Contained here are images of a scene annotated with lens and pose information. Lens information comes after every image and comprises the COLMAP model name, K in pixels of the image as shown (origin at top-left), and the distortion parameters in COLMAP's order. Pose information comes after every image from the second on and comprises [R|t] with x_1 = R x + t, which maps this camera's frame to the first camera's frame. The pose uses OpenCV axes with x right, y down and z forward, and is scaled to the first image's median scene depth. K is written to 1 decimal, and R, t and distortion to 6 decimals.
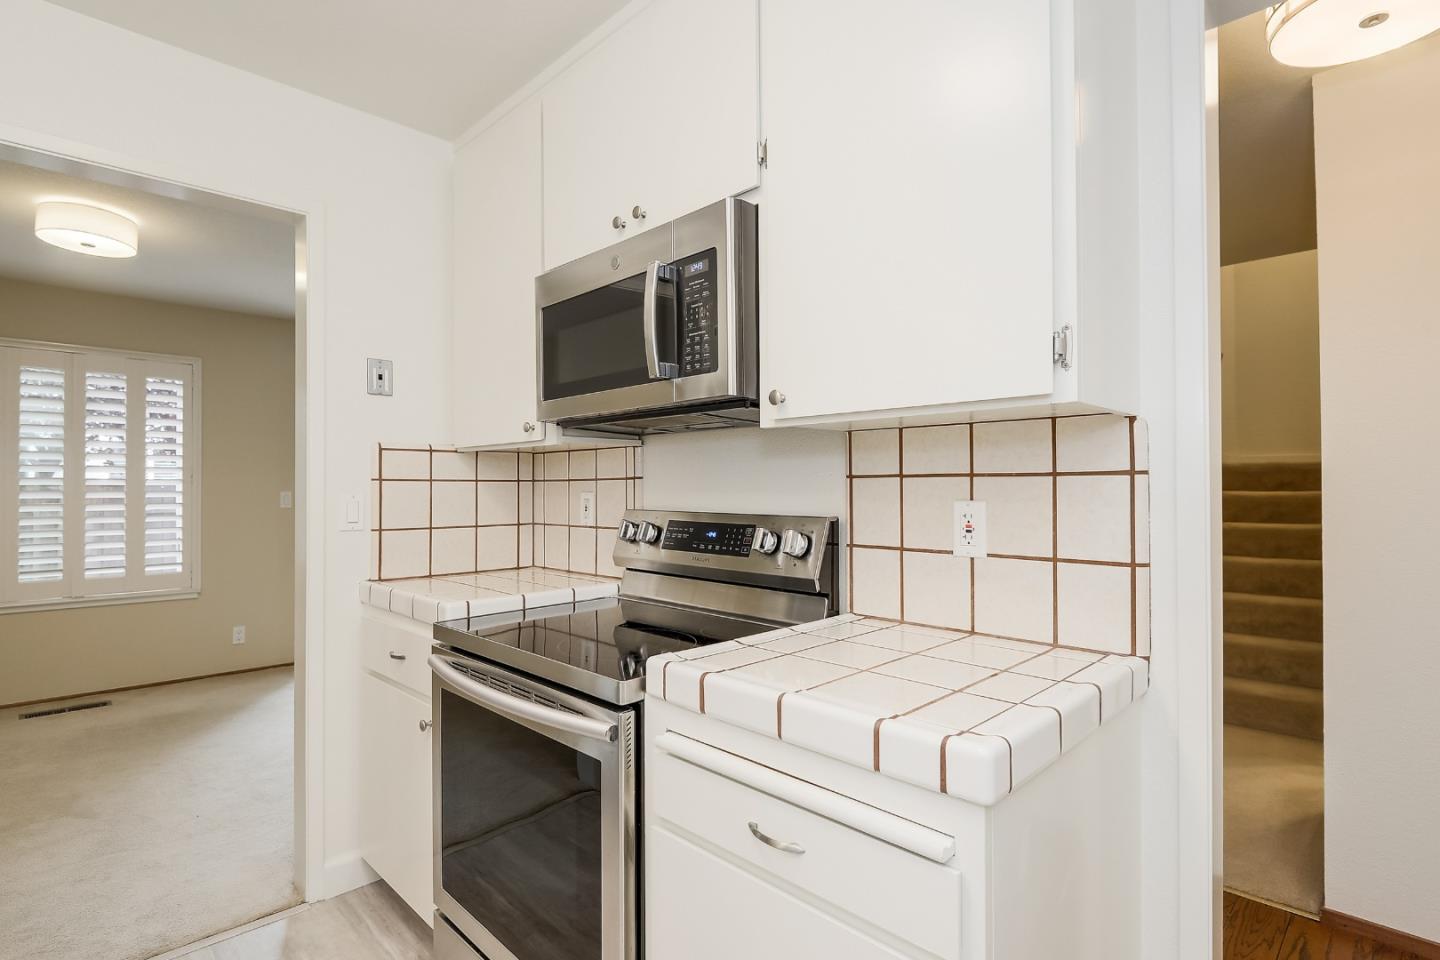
lens RADIAL K [[725.8, 0, 720.0], [0, 725.8, 480.0], [0, 0, 1]] dist [-0.025627, 0.000086]
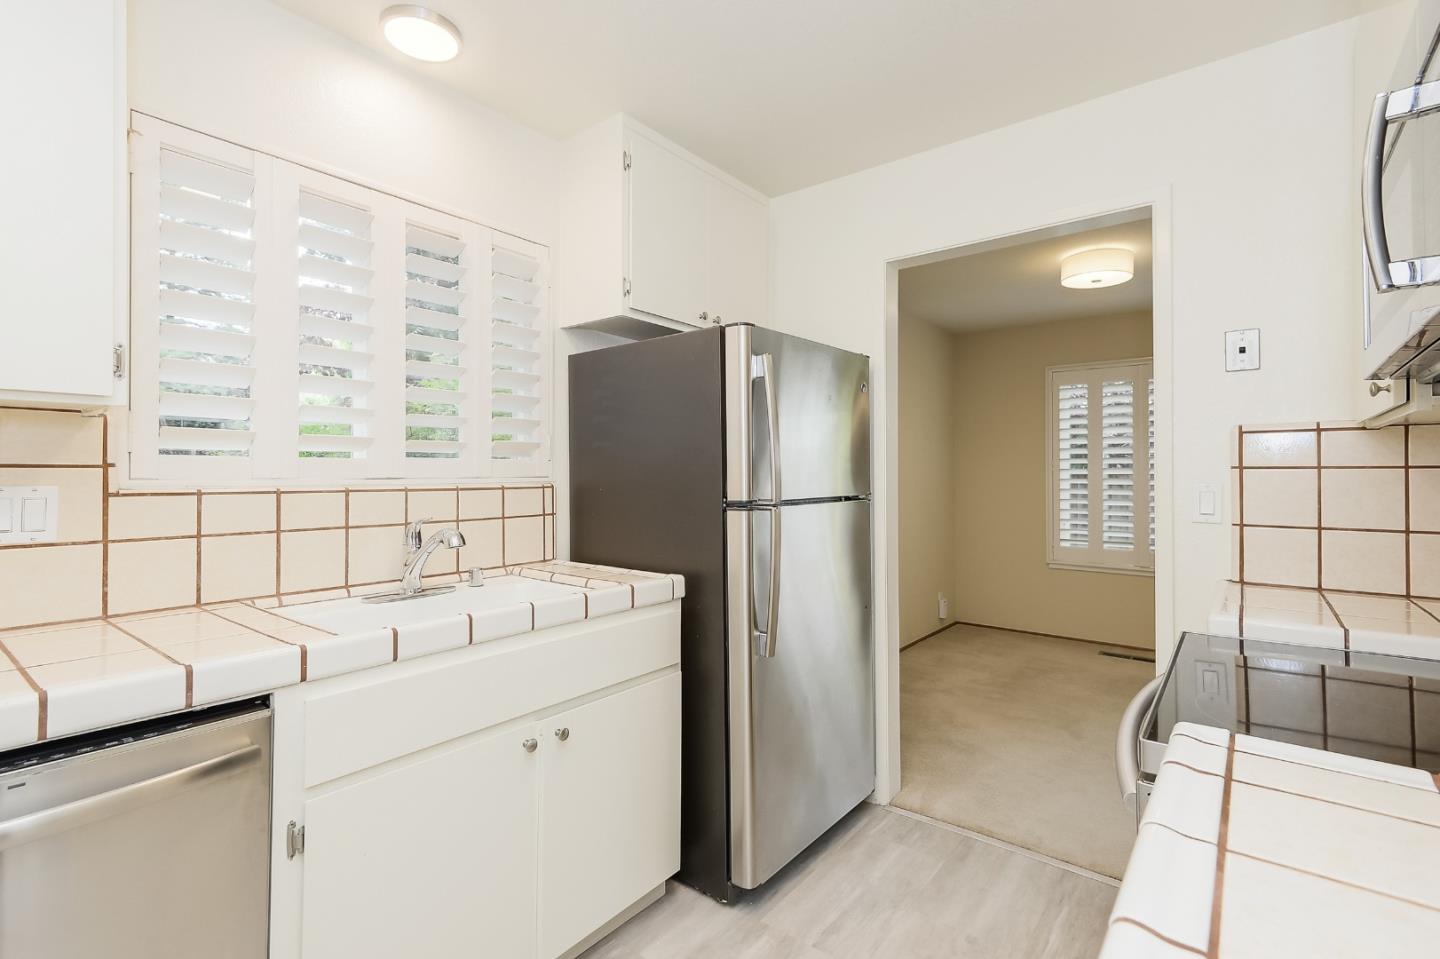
lens RADIAL K [[669.8, 0, 720.0], [0, 669.8, 479.5], [0, 0, 1]] dist [-0.001337, -0.000224]
pose [[0.114076, 0.006043, -0.993454, 0.248608], [0.009759, 0.999926, 0.007203, 0.001880], [0.993424, -0.010517, 0.114009, 0.269104]]
